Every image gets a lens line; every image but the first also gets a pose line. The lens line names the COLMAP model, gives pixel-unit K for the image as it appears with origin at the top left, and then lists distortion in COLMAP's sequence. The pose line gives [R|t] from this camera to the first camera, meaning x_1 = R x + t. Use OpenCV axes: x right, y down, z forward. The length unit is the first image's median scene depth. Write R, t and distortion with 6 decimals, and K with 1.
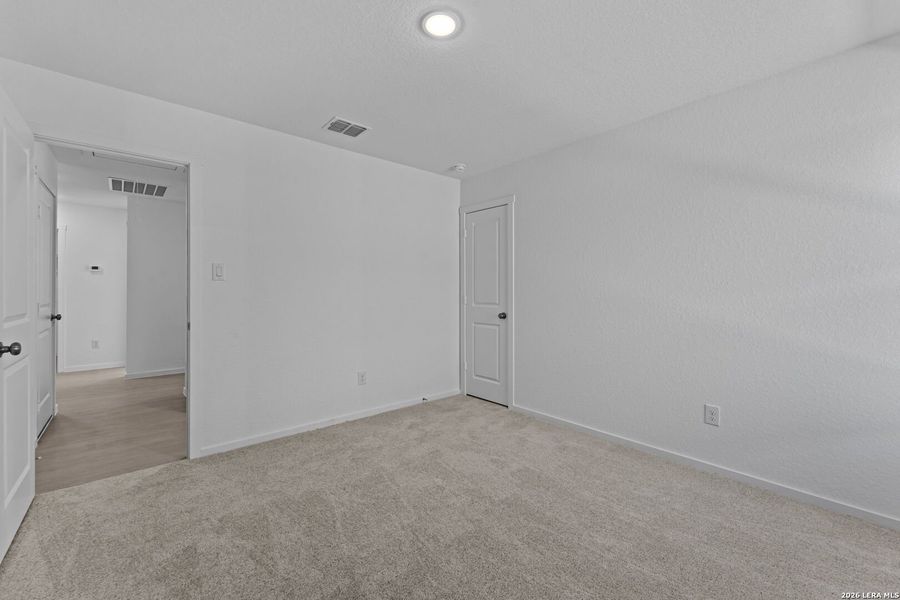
lens RADIAL K [[361.7, 0, 450.8], [0, 361.7, 291.4], [0, 0, 1]] dist [-0.000364, -0.000016]
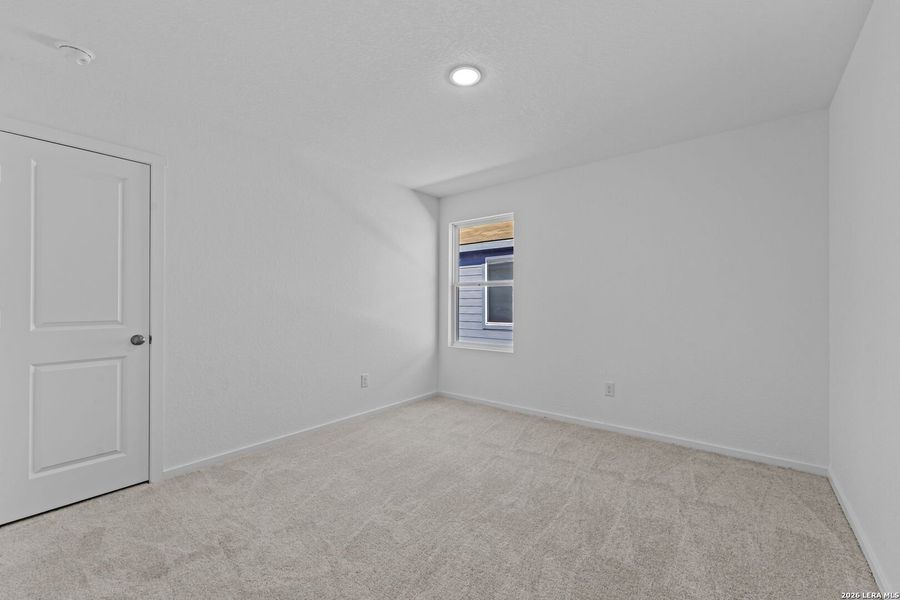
lens RADIAL K [[367.2, 0, 444.0], [0, 367.2, 303.7], [0, 0, 1]] dist [-0.003141, -0.000190]
pose [[-0.187159, 0.000878, 0.982329, -0.575393], [-0.003328, 0.999993, -0.001528, 0.003940], [-0.982324, -0.003555, -0.187155, 0.608064]]
